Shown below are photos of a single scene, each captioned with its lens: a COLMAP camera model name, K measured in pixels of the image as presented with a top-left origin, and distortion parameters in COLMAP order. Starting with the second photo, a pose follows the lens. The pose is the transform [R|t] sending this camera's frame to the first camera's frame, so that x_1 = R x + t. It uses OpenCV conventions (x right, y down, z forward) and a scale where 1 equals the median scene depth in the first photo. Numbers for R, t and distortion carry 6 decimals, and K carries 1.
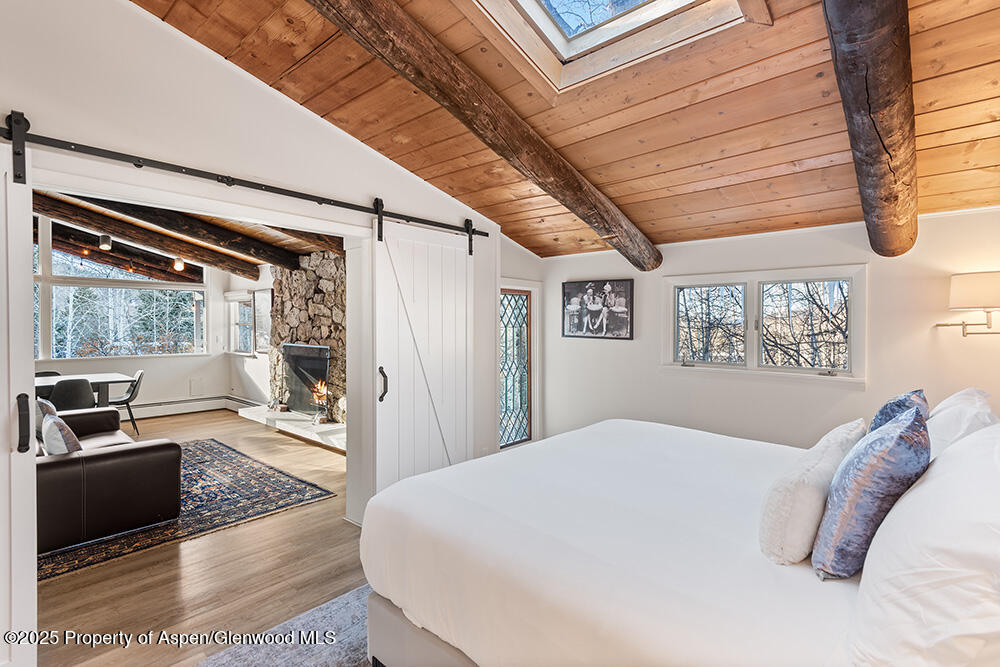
lens RADIAL K [[483.5, 0, 502.6], [0, 483.5, 328.8], [0, 0, 1]] dist [0.028237, -0.000337]
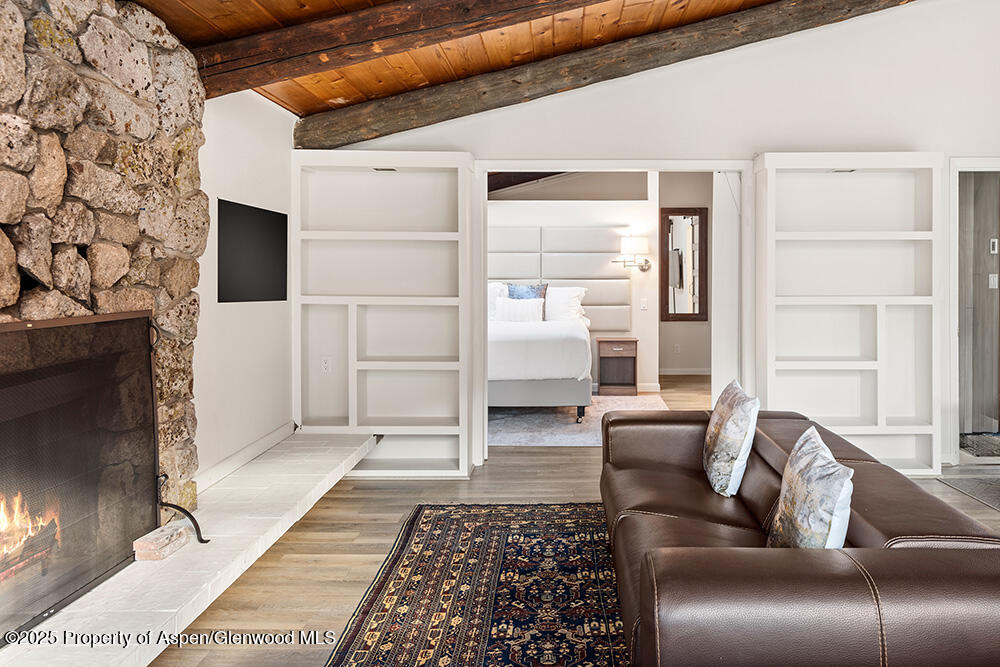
lens RADIAL K [[777.5, 0, 555.6], [0, 777.5, 274.9], [0, 0, 1]] dist [0.040104, -0.011162]
pose [[-0.668411, -0.005106, 0.743774, -0.922370], [0.004738, 0.999927, 0.011123, 0.008314], [-0.743777, 0.010958, -0.668338, 1.143442]]
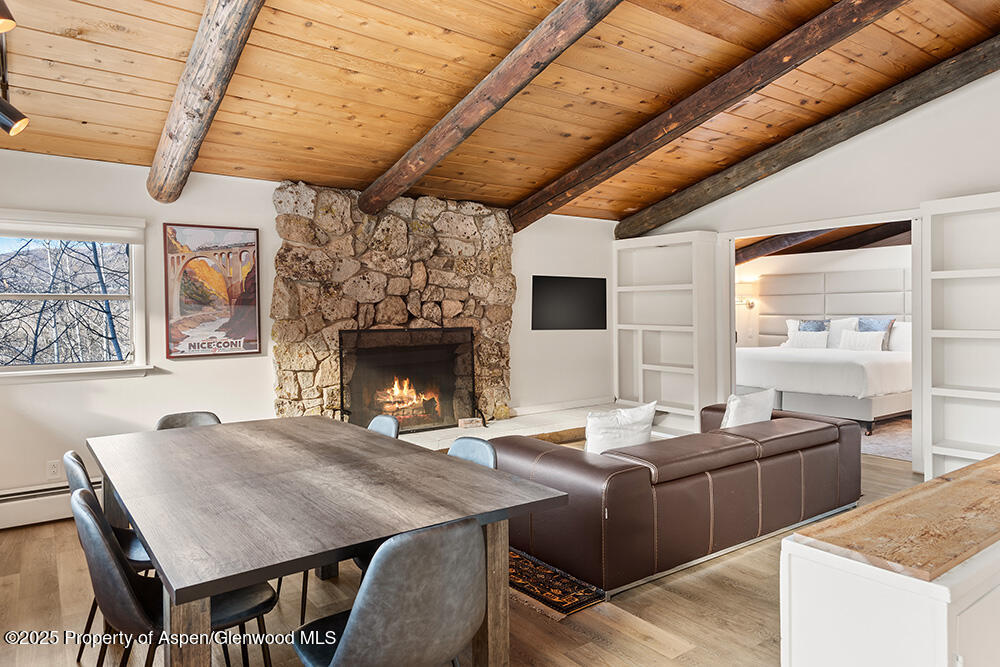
lens RADIAL K [[633.6, 0, 497.3], [0, 633.6, 330.8], [0, 0, 1]] dist [0.003632, -0.002104]
pose [[0.208489, -0.028101, 0.977621, -1.335576], [0.017661, 0.999532, 0.024965, 0.017446], [-0.977865, 0.012061, 0.208888, 0.744804]]
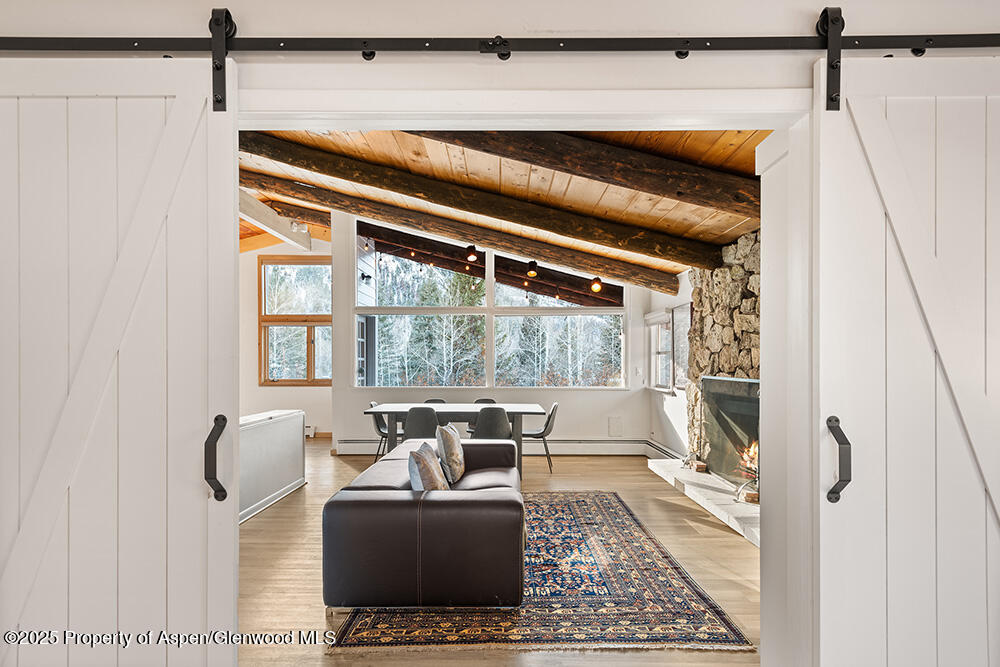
lens RADIAL K [[551.0, 0, 488.1], [0, 551.0, 365.6], [0, 0, 1]] dist [0.023772, -0.002452]
pose [[0.652236, 0.001559, -0.758014, -0.047891], [-0.004767, 0.999987, -0.002046, 0.020874], [0.758001, 0.004948, 0.652235, 0.268115]]
